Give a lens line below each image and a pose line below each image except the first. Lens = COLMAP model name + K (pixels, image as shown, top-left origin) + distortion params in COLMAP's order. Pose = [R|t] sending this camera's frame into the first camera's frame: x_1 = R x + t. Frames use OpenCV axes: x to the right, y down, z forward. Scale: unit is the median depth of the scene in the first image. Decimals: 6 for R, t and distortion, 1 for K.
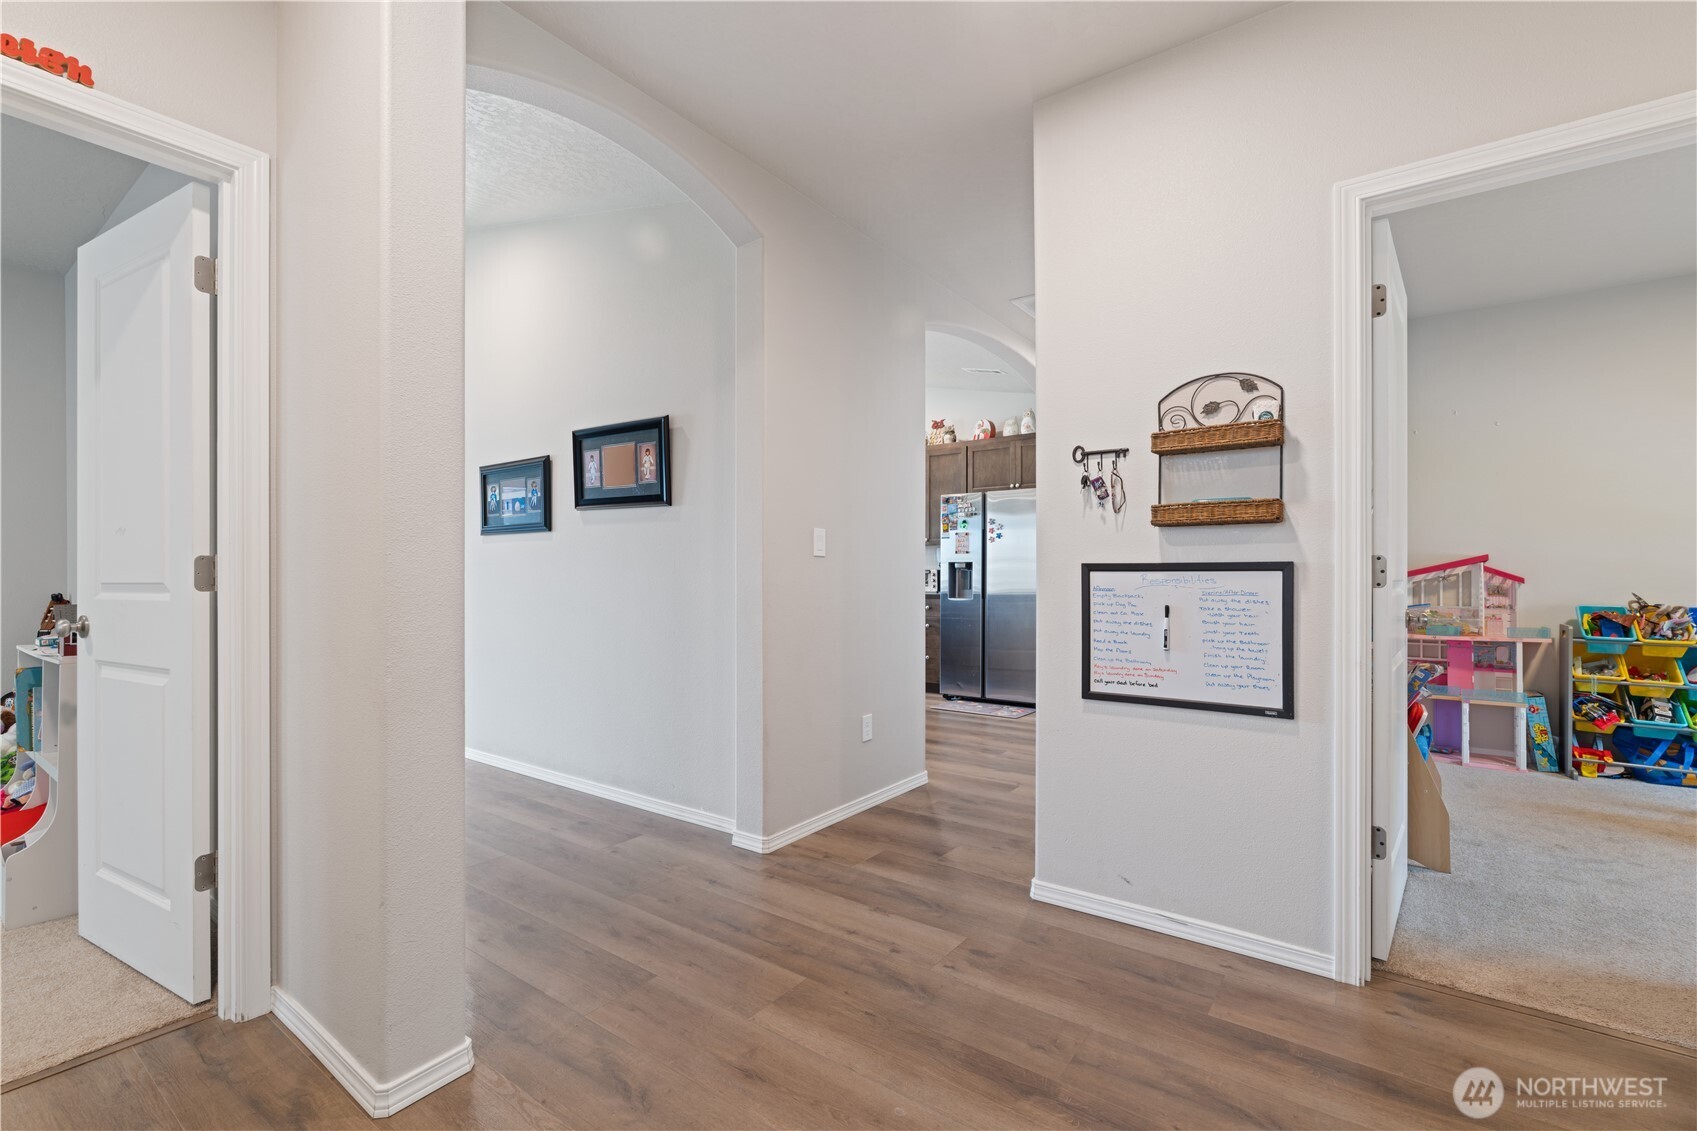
lens RADIAL K [[747.2, 0, 850.2], [0, 747.2, 572.5], [0, 0, 1]] dist [-0.006031, 0.000872]
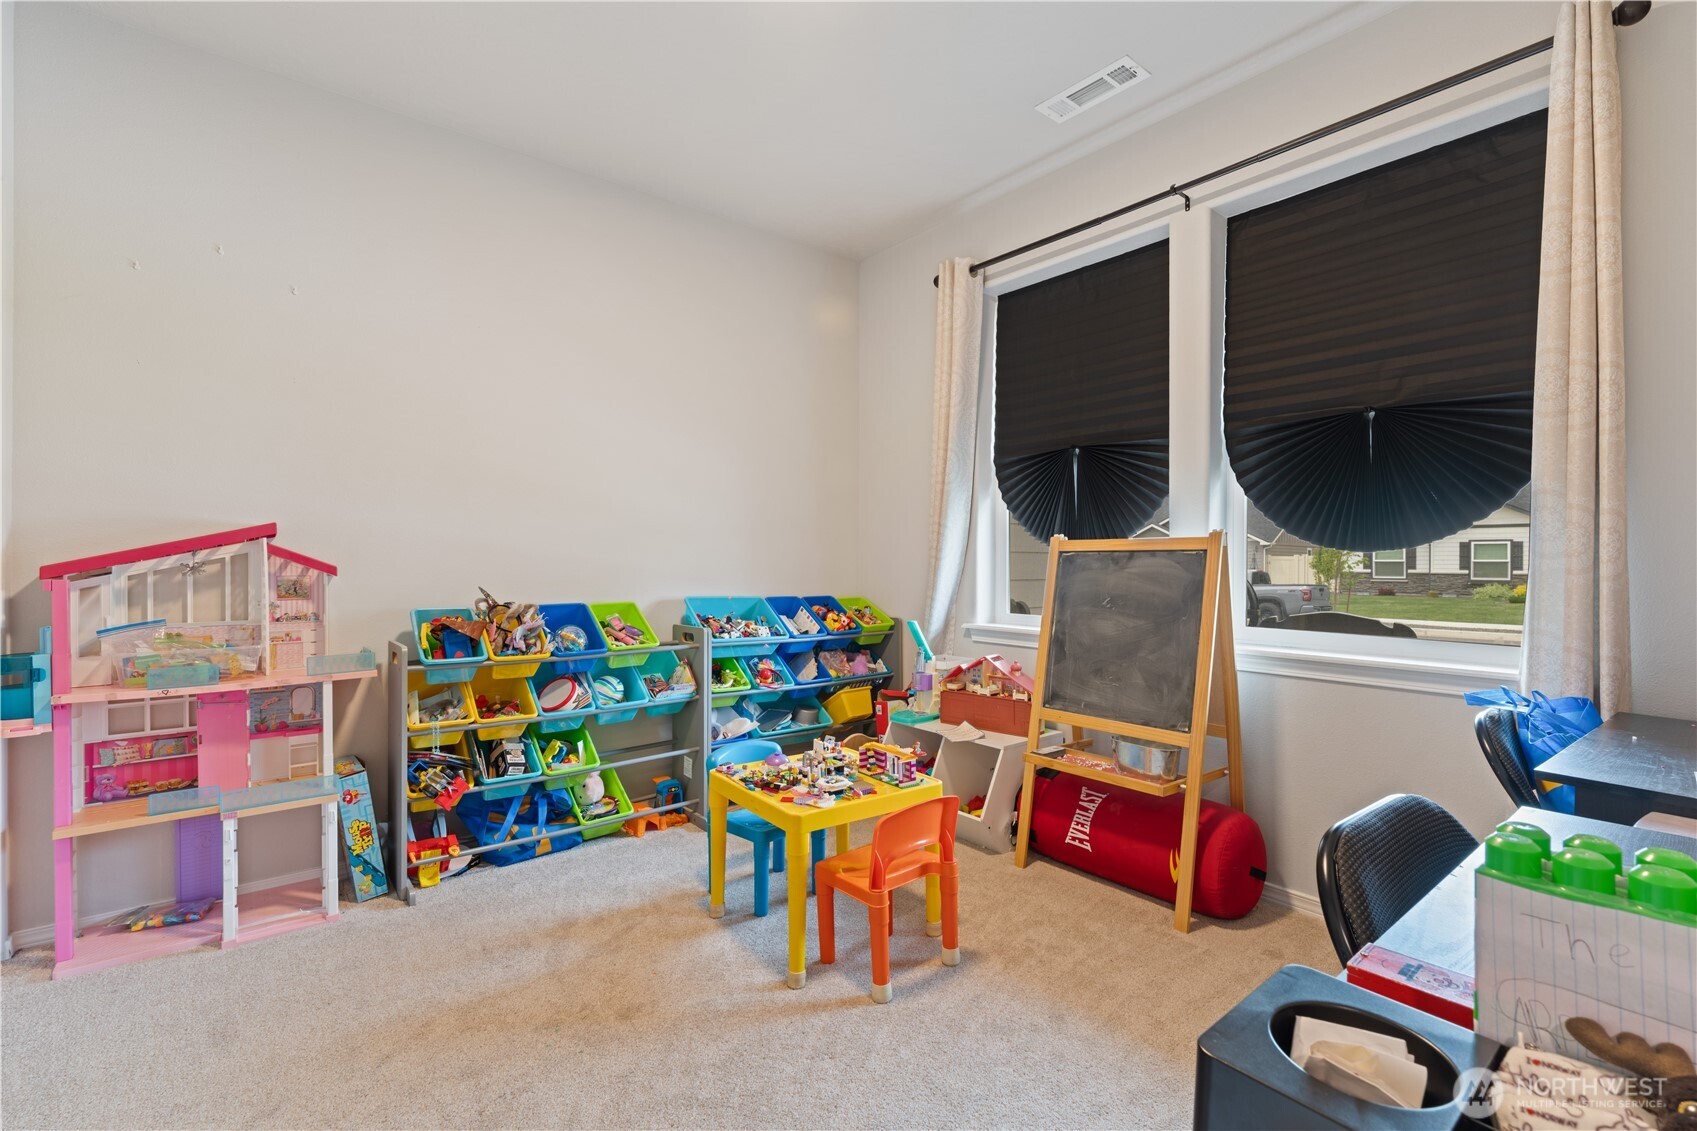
lens RADIAL K [[747.2, 0, 847.5], [0, 747.2, 558.0], [0, 0, 1]] dist [-0.006031, 0.000872]
pose [[0.245033, -0.006797, 0.969491, 0.470084], [-0.008955, 0.999917, 0.009273, -0.008776], [-0.969473, -0.010954, 0.244952, 0.503262]]
